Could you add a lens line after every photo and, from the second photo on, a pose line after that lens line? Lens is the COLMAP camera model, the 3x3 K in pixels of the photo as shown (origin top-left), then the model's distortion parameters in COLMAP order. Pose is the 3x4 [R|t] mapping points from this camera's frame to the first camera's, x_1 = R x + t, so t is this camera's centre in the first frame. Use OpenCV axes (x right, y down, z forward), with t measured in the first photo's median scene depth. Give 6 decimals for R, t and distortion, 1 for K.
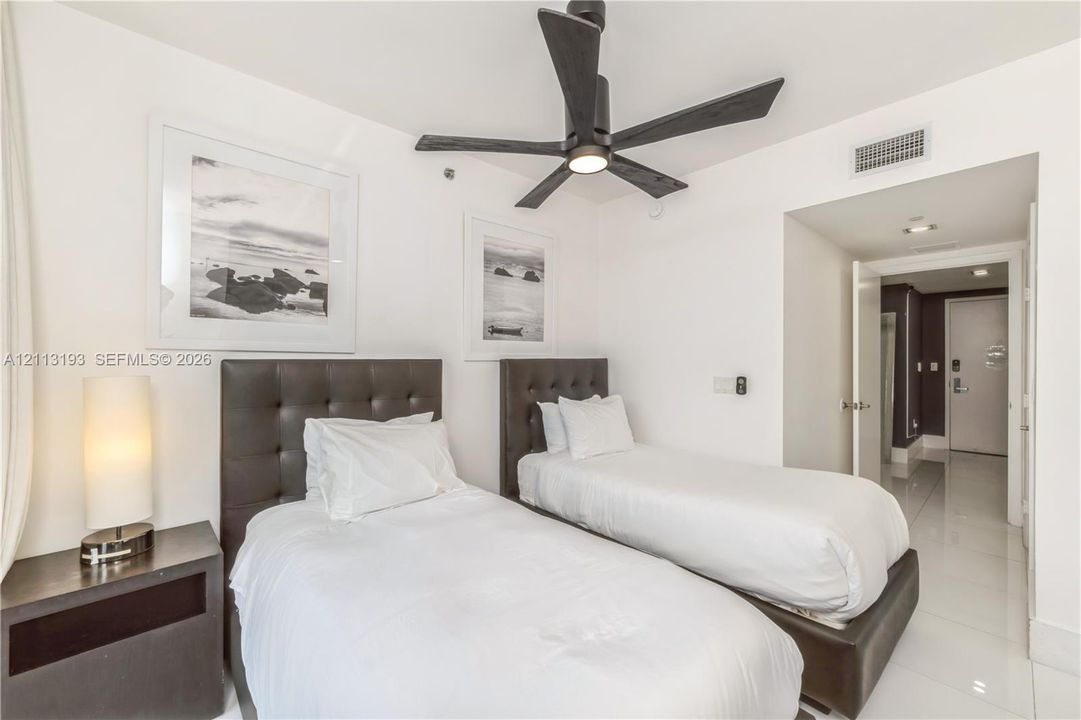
lens RADIAL K [[433.2, 0, 540.1], [0, 433.2, 353.6], [0, 0, 1]] dist [-0.000227, 0.000048]
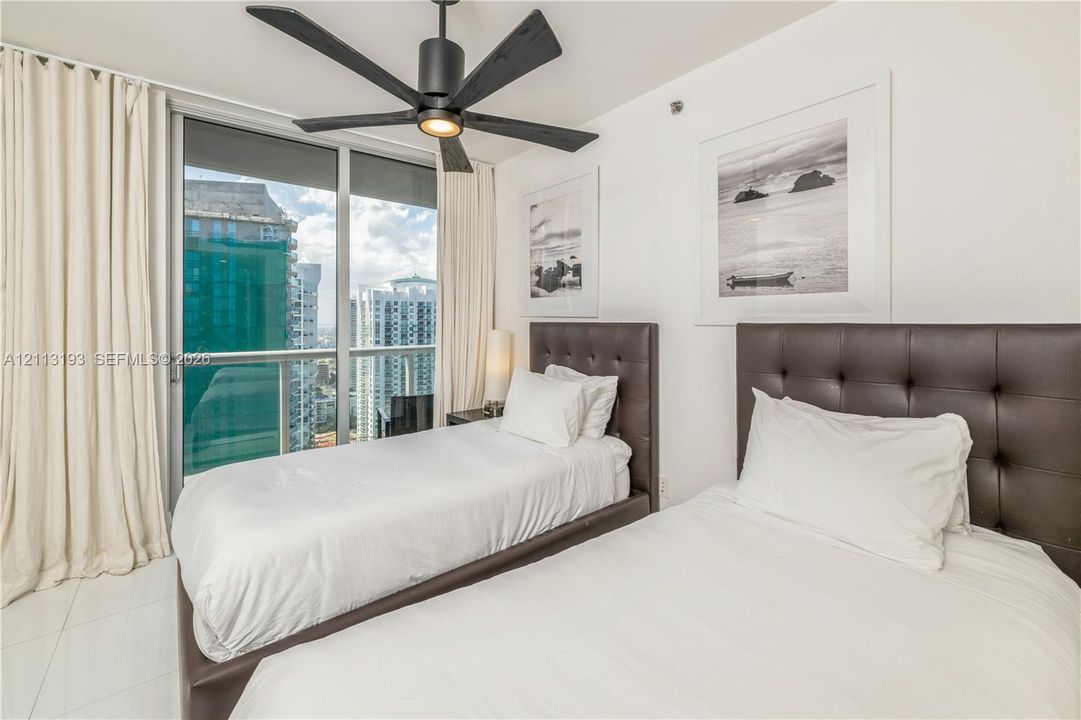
lens RADIAL K [[447.7, 0, 519.6], [0, 447.7, 326.0], [0, 0, 1]] dist [-0.000558, -0.000662]
pose [[-0.075619, 0.000437, -0.997137, 0.657757], [-0.003596, 0.999993, 0.000711, 0.018115], [0.997130, 0.003639, -0.075617, 0.714097]]
